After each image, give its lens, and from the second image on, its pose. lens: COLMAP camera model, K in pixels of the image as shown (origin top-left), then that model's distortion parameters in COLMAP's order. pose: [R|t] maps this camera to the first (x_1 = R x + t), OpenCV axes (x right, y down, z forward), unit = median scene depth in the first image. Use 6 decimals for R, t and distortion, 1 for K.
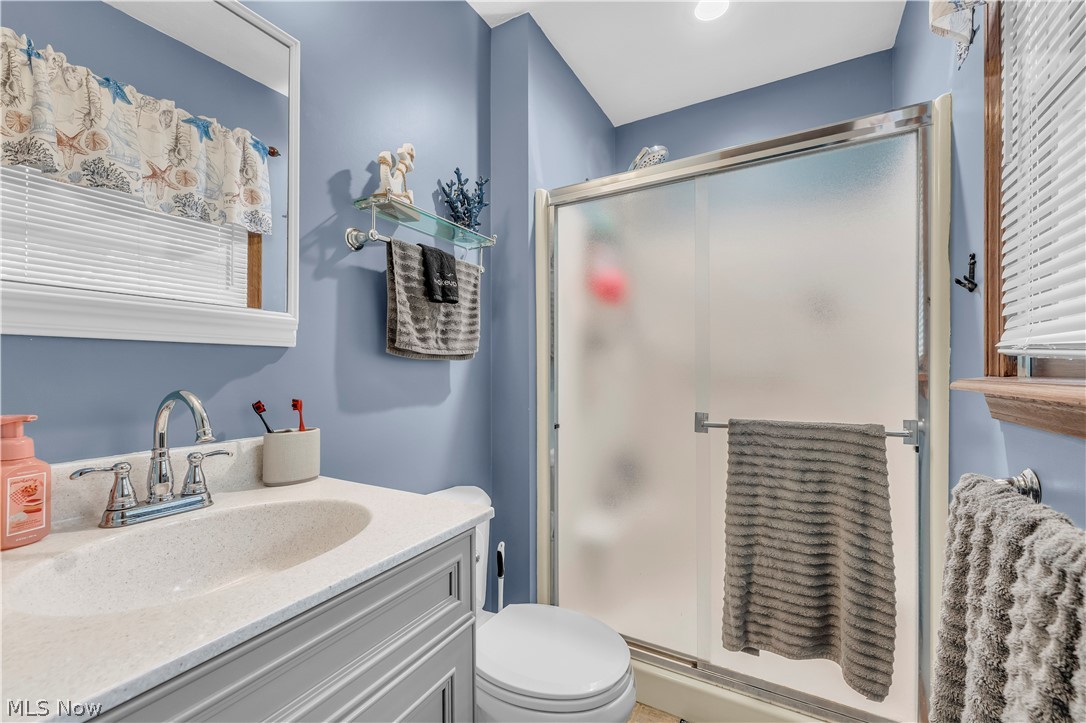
lens RADIAL K [[455.4, 0, 544.1], [0, 455.4, 364.2], [0, 0, 1]] dist [0.001002, 0.000172]
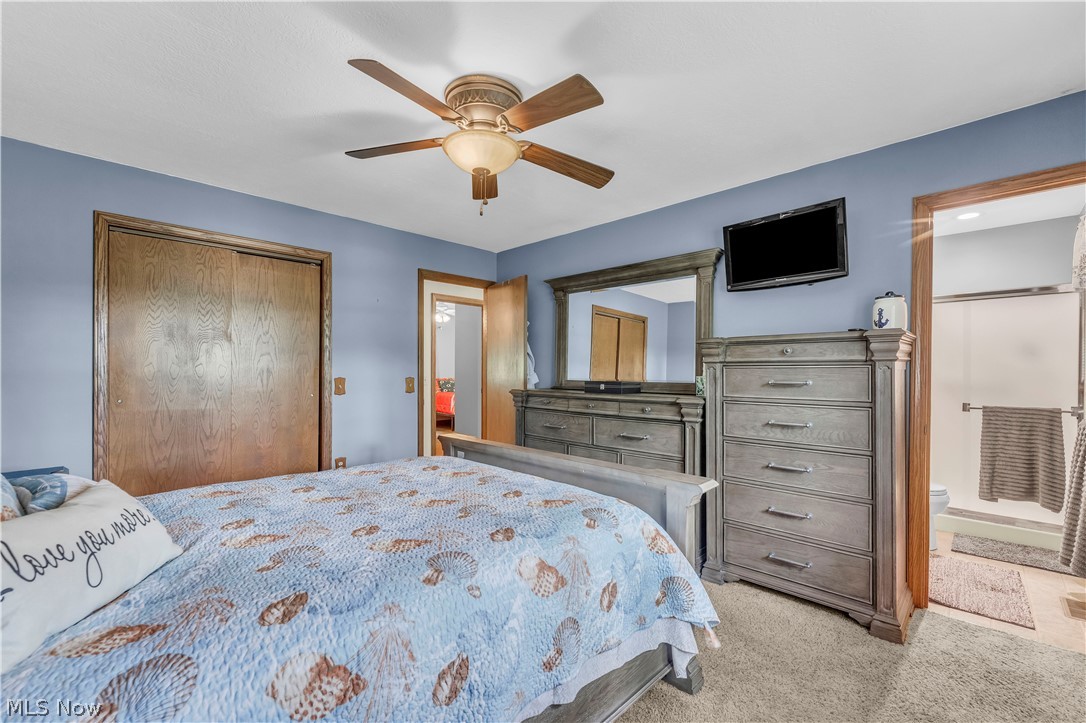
lens RADIAL K [[455.4, 0, 540.2], [0, 455.4, 369.9], [0, 0, 1]] dist [0.001002, 0.000172]
pose [[0.966926, 0.004168, -0.255023, -1.364034], [-0.003469, 0.999989, 0.003188, -0.074891], [0.255034, -0.002198, 0.966930, -2.119163]]
